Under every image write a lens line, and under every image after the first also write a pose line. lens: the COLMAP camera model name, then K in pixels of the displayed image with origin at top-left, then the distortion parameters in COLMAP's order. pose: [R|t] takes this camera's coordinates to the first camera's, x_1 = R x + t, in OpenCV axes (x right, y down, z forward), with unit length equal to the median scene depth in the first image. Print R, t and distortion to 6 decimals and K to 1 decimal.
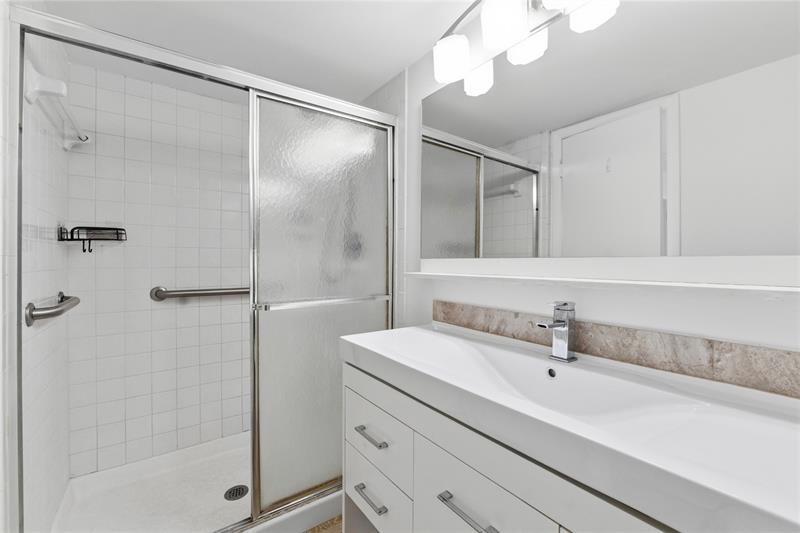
lens RADIAL K [[335.0, 0, 397.1], [0, 335.0, 261.1], [0, 0, 1]] dist [-0.002270, -0.000155]
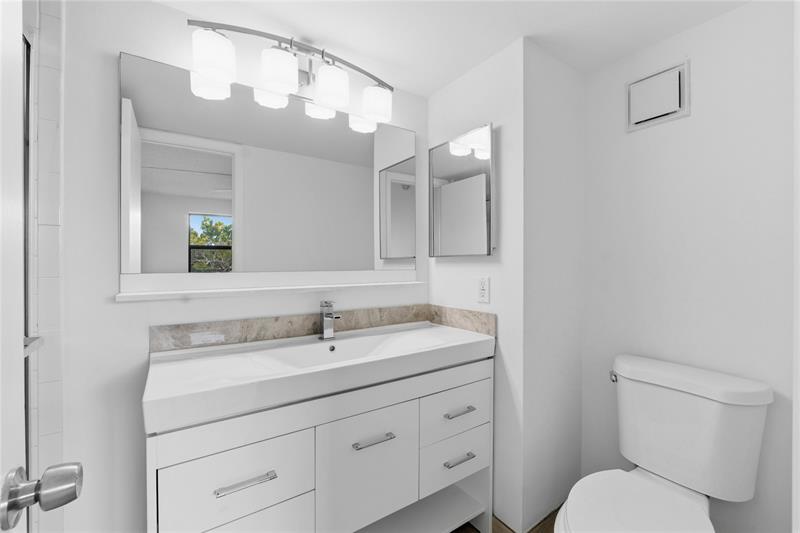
lens RADIAL K [[335.0, 0, 397.1], [0, 335.0, 267.5], [0, 0, 1]] dist [-0.002270, -0.000155]
pose [[0.039025, 0.002865, 0.999234, -0.829500], [0.009031, 0.999954, -0.003219, -0.017270], [-0.999197, 0.009149, 0.038997, 0.514678]]
